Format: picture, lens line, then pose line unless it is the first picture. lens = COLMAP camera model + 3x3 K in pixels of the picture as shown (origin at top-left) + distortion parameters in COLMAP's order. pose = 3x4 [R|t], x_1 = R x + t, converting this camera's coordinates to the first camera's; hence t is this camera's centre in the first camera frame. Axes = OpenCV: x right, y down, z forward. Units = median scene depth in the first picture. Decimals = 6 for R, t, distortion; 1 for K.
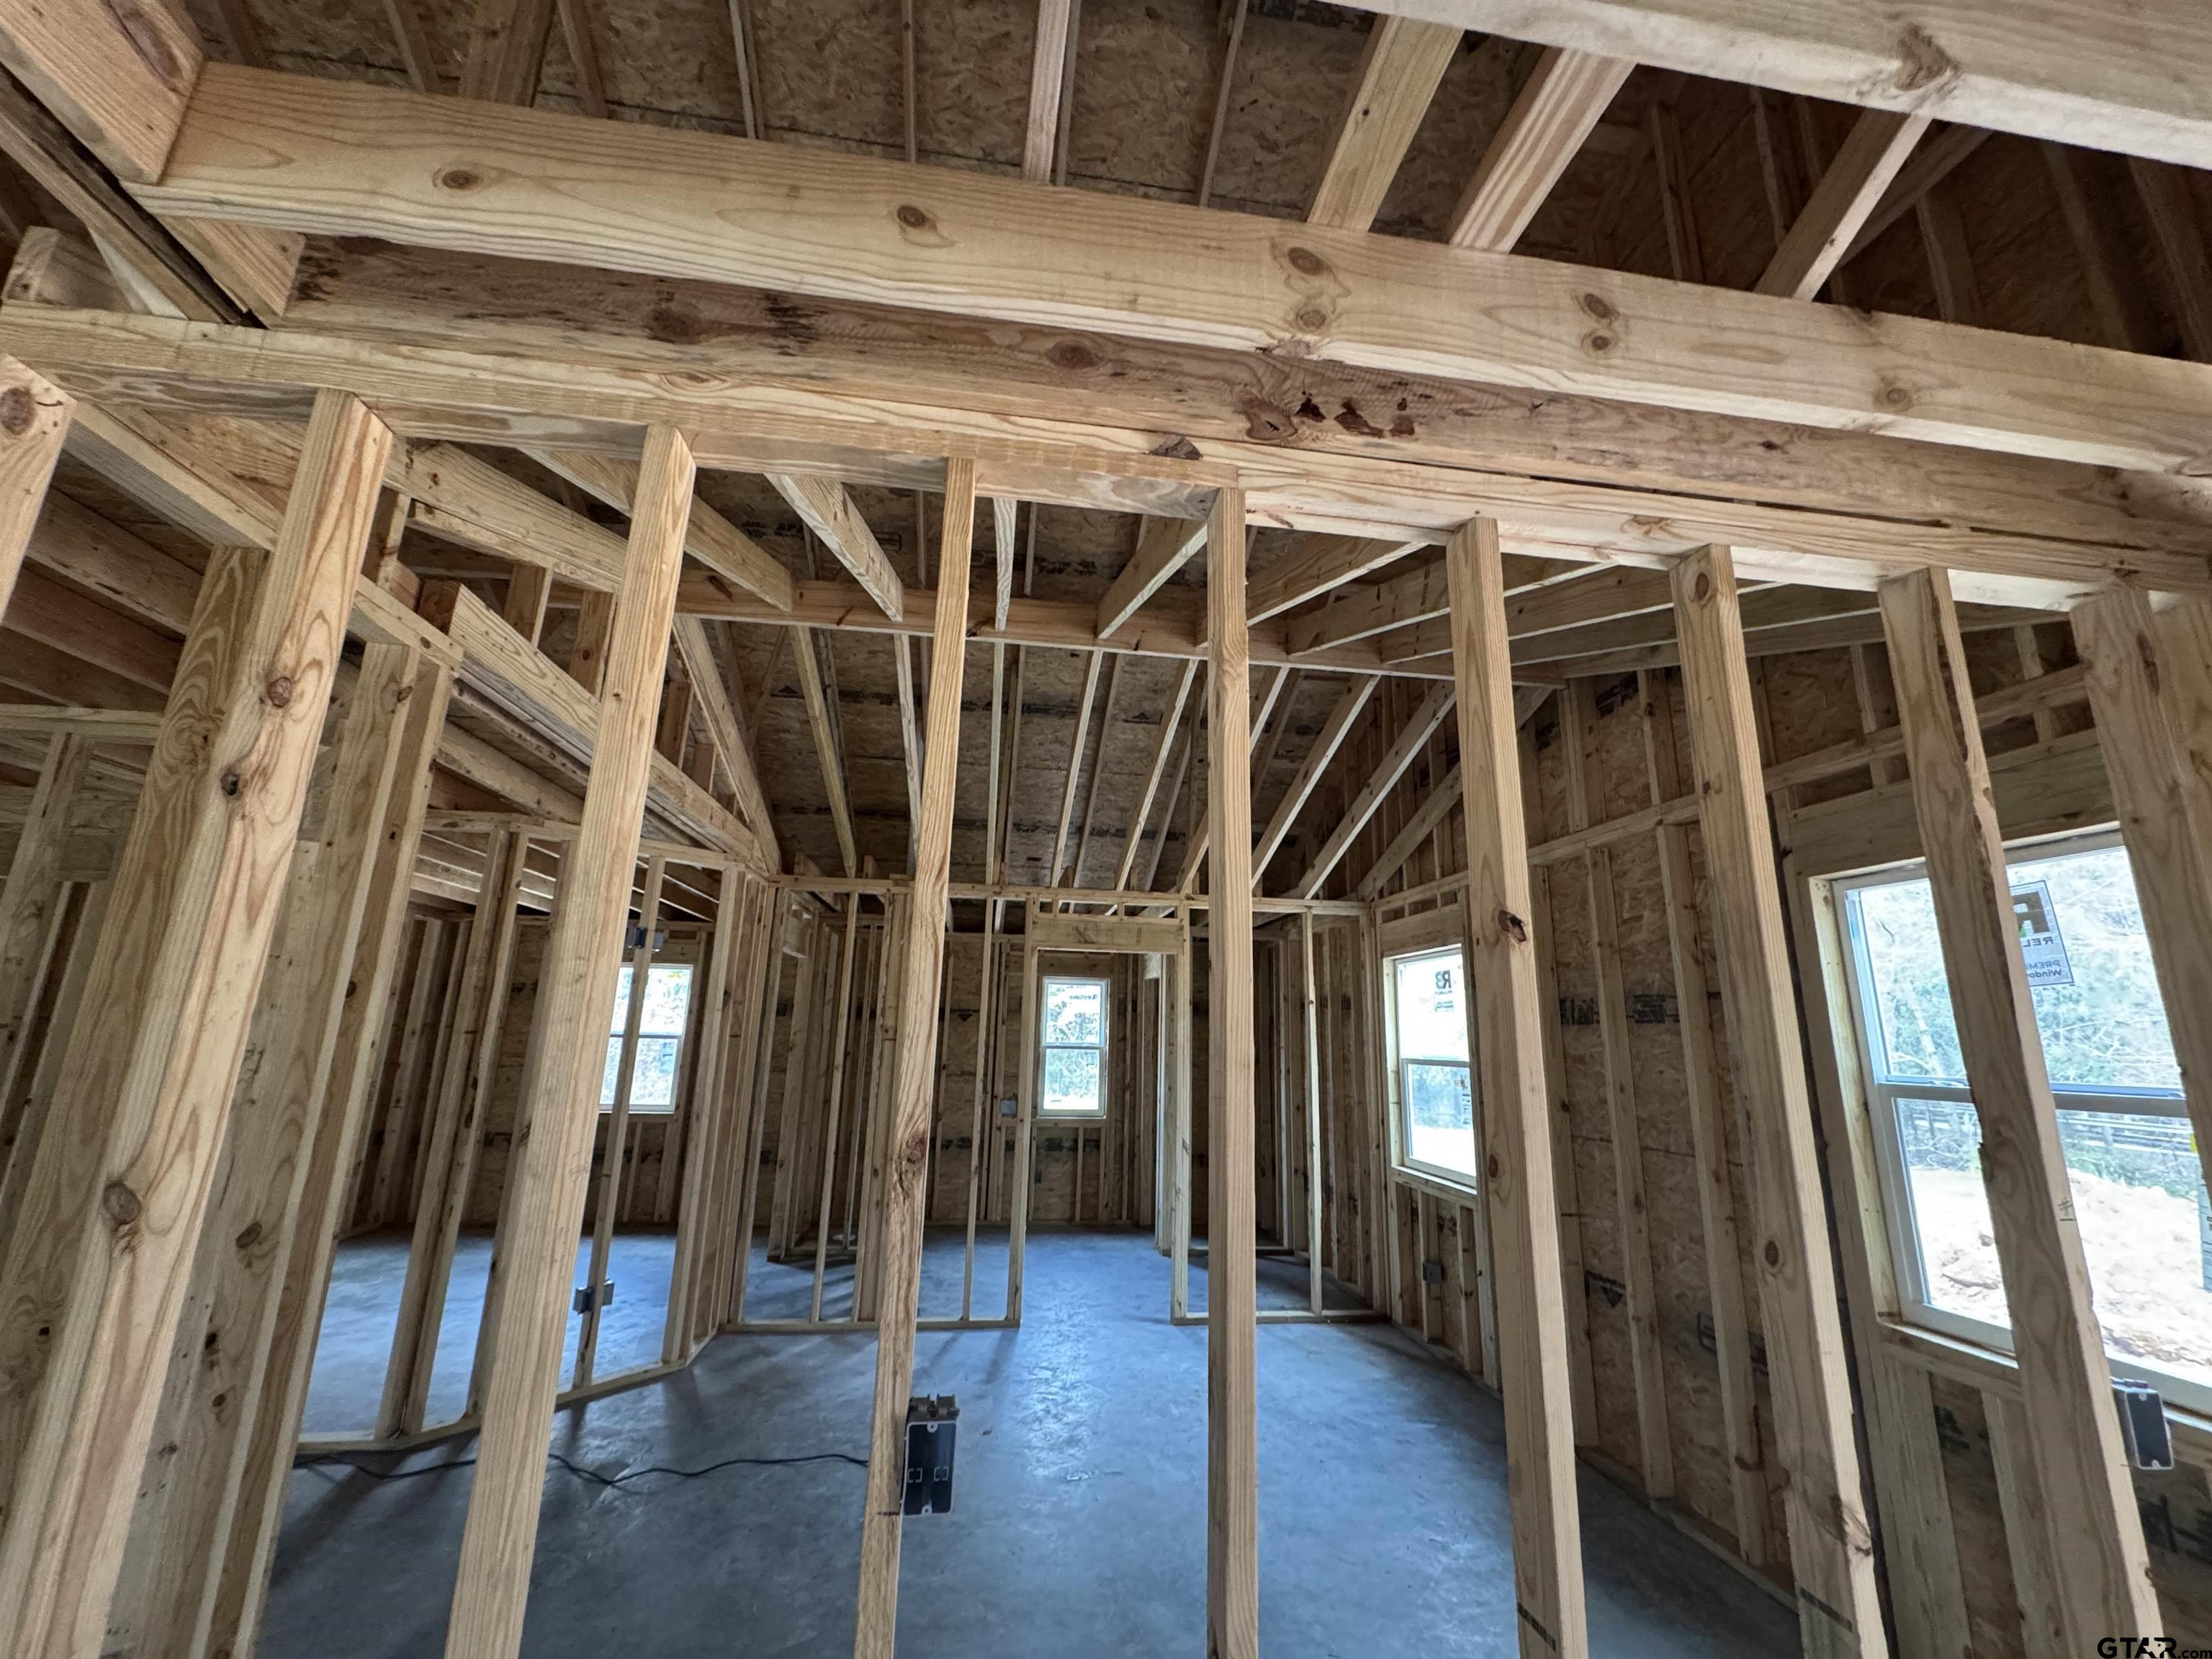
lens RADIAL K [[877.2, 0, 1106.0], [0, 877.2, 829.5], [0, 0, 1]] dist [-0.004474, -0.000123]
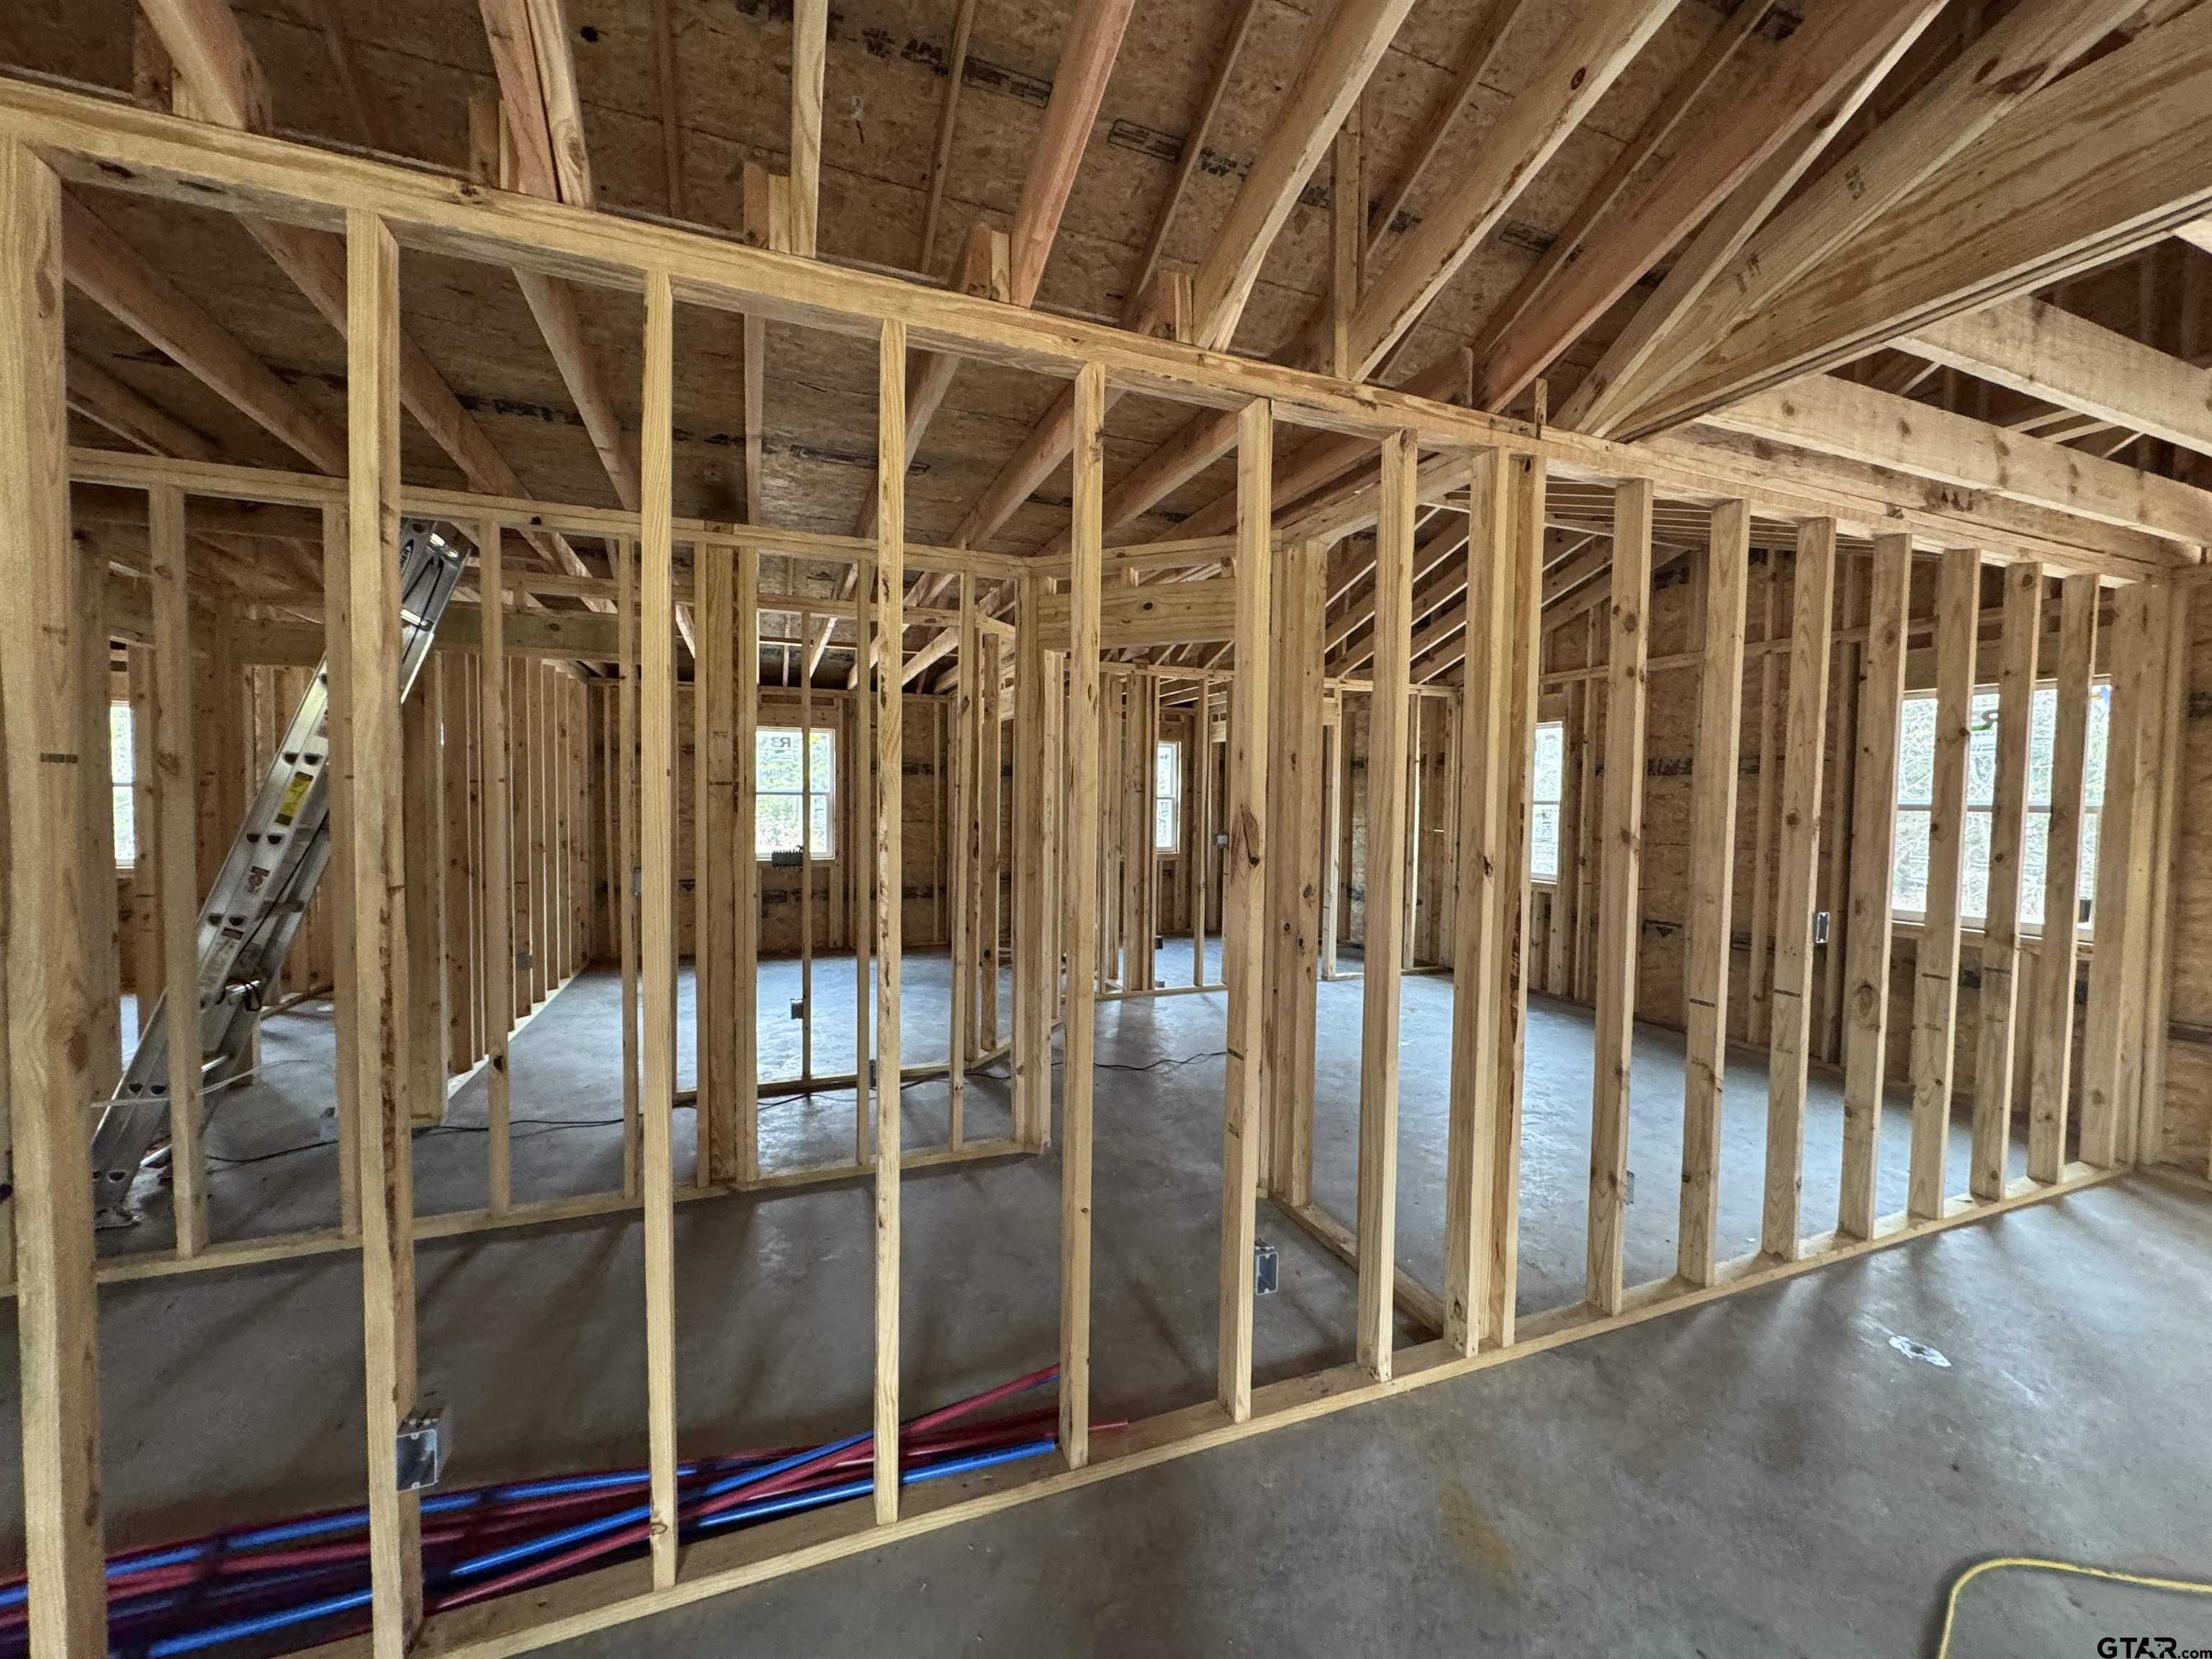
lens RADIAL K [[877.2, 0, 1106.0], [0, 877.2, 829.5], [0, 0, 1]] dist [-0.004474, -0.000123]
pose [[0.972031, -0.021912, 0.233829, -1.241784], [-0.042251, 0.963078, 0.265888, -0.092182], [-0.231021, -0.268331, 0.935215, -0.413329]]
